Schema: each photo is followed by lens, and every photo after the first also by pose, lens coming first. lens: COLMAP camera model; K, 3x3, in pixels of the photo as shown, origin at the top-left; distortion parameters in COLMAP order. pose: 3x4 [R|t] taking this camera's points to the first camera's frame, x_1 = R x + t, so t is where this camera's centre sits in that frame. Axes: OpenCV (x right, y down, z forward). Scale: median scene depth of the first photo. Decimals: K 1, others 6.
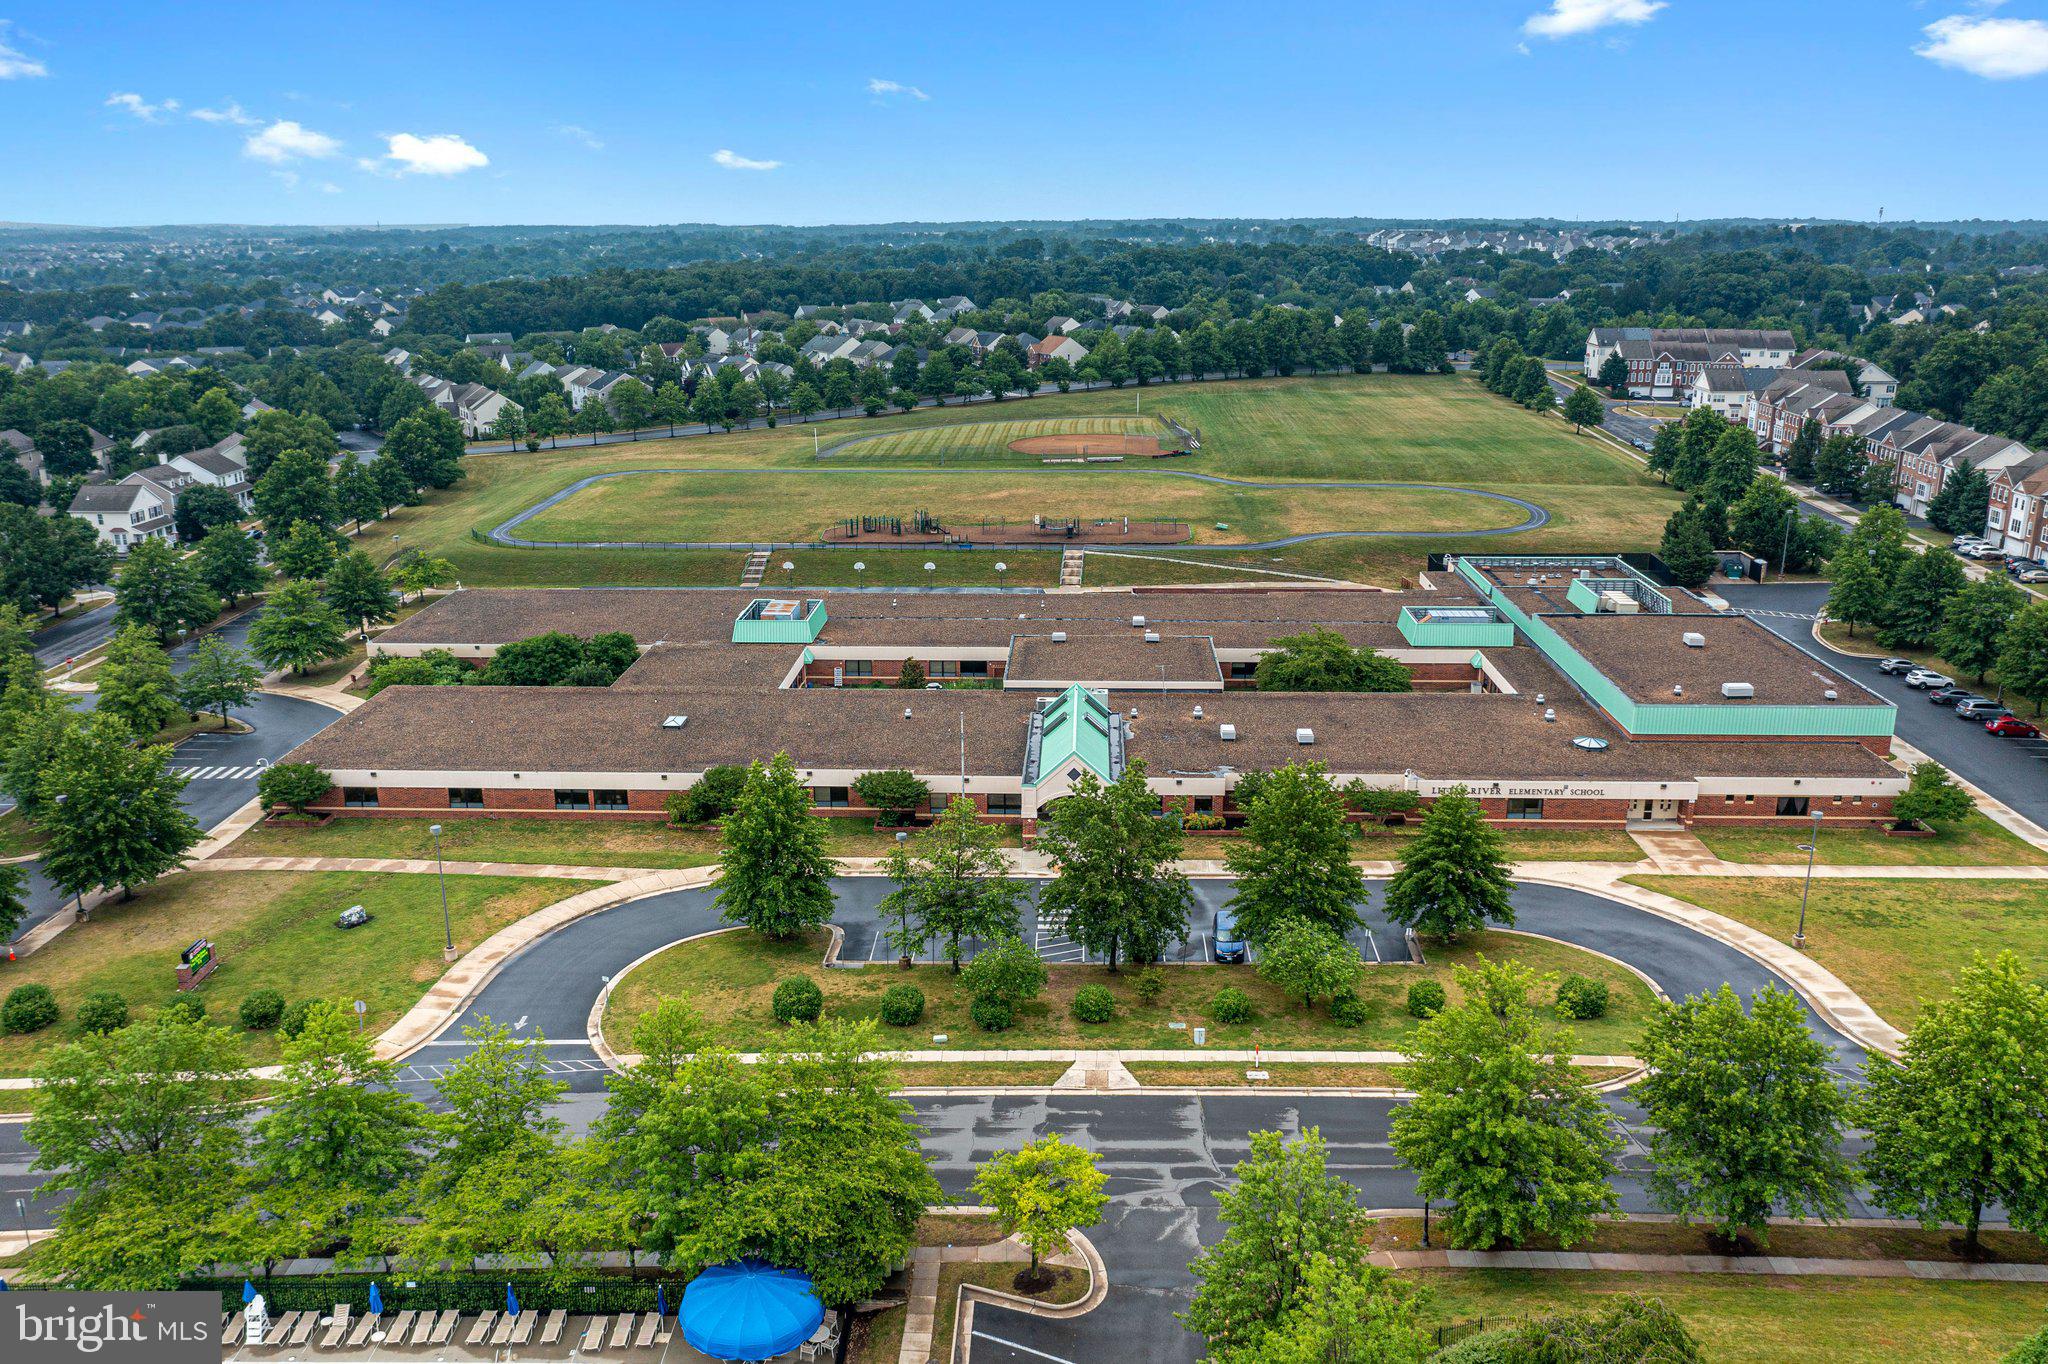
lens RADIAL K [[1628.7, 0, 1024.0], [0, 1628.7, 682.0], [0, 0, 1]] dist [-0.001314, 0.006972]
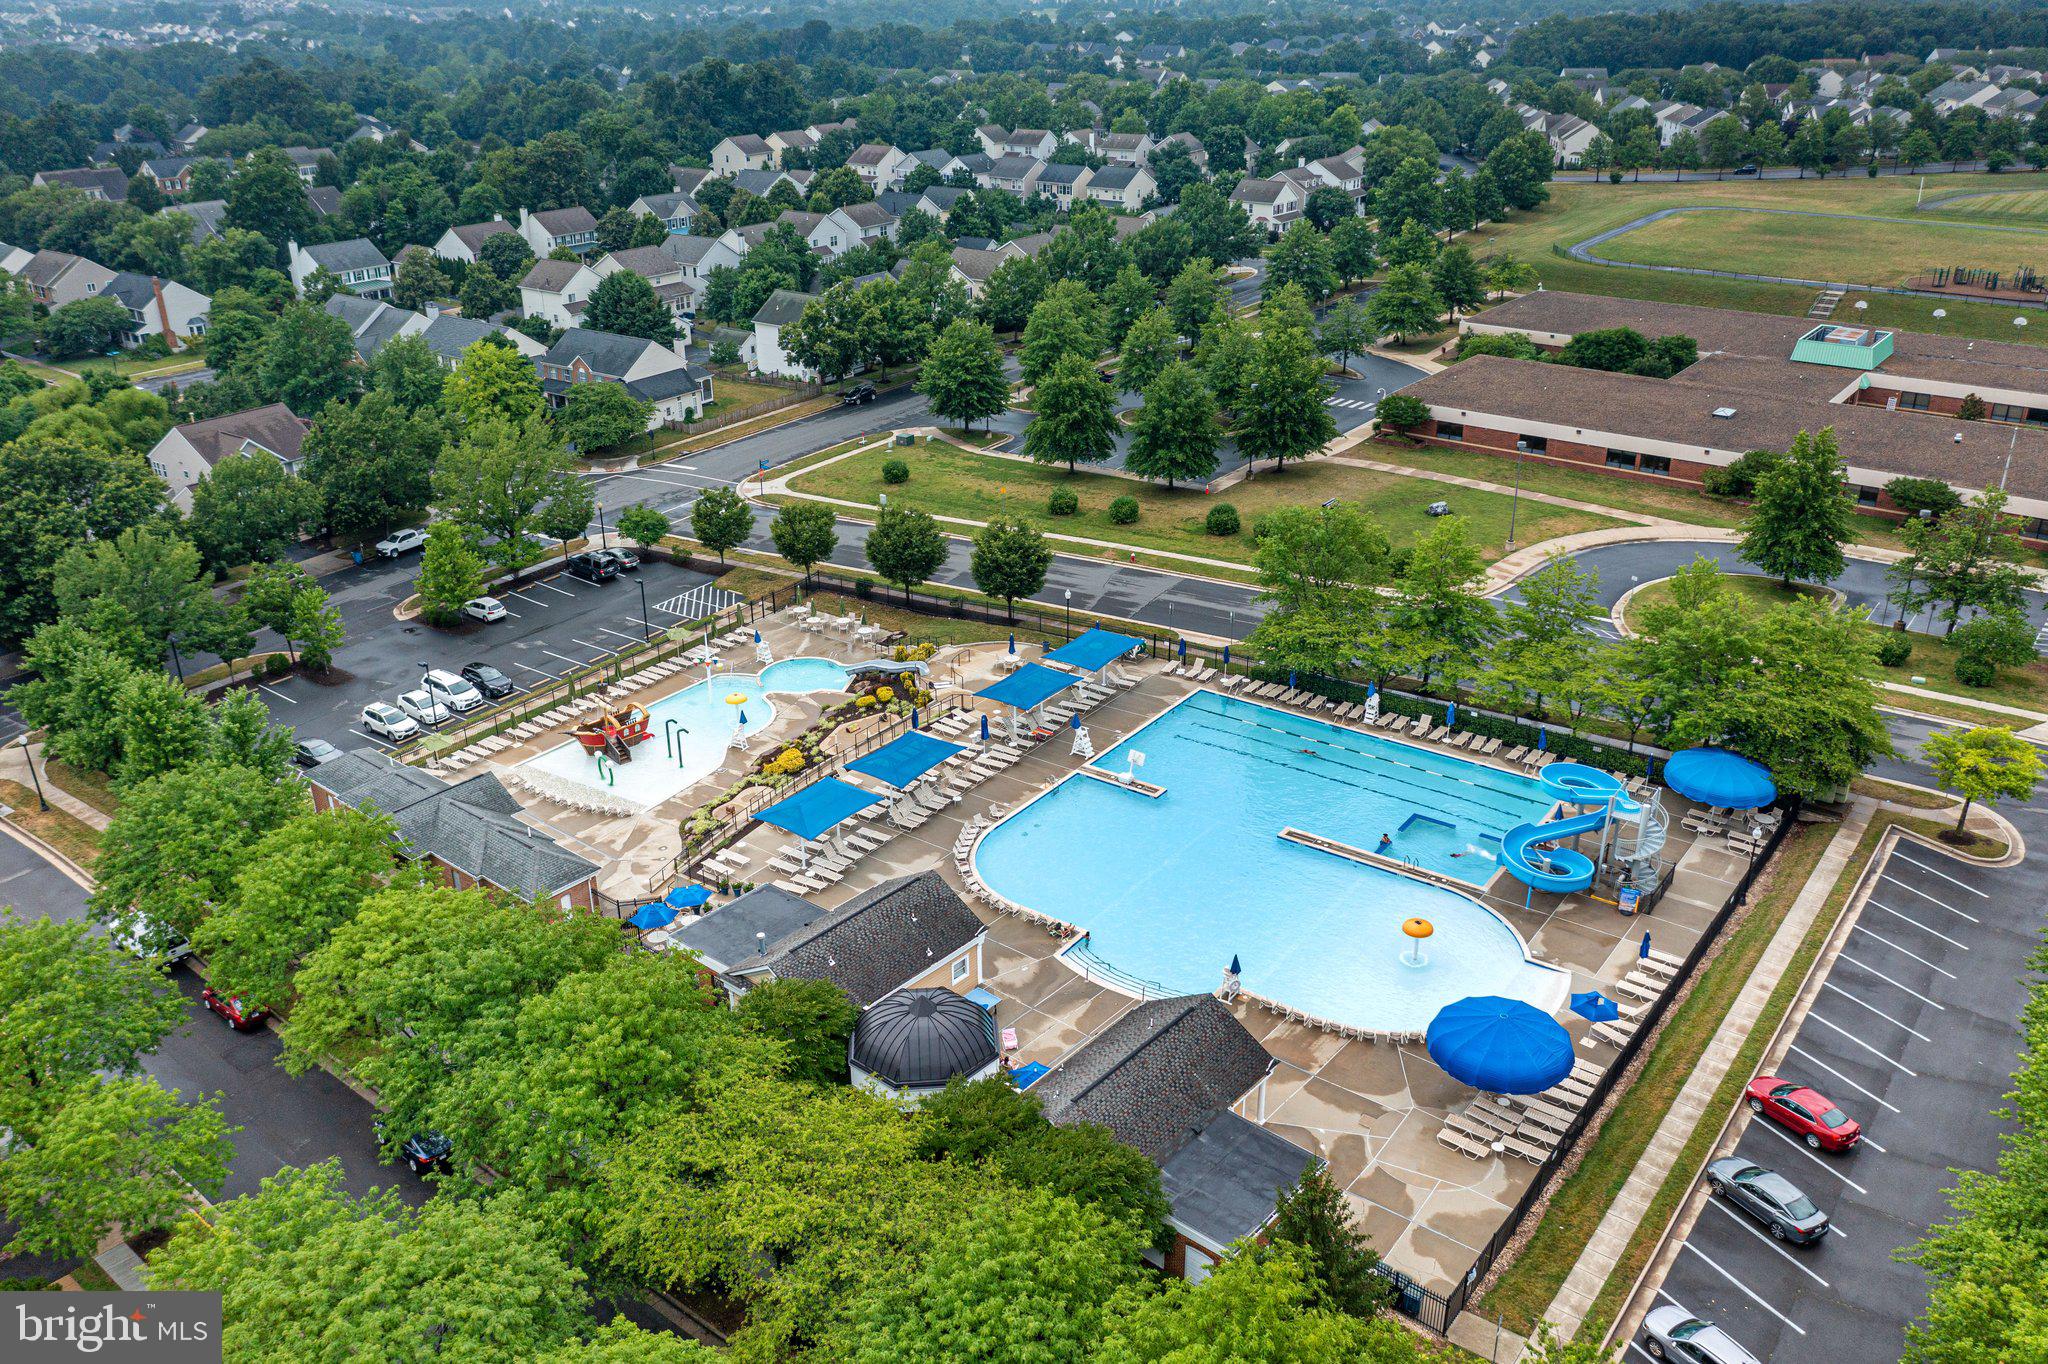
lens RADIAL K [[1624.7, 0, 1014.5], [0, 1624.7, 687.1], [0, 0, 1]] dist [-0.007863, -0.002157]
pose [[0.813765, 0.235011, -0.531561, 0.017283], [-0.153142, 0.968983, 0.193957, 0.043272], [0.560655, -0.076431, 0.824514, -0.138263]]
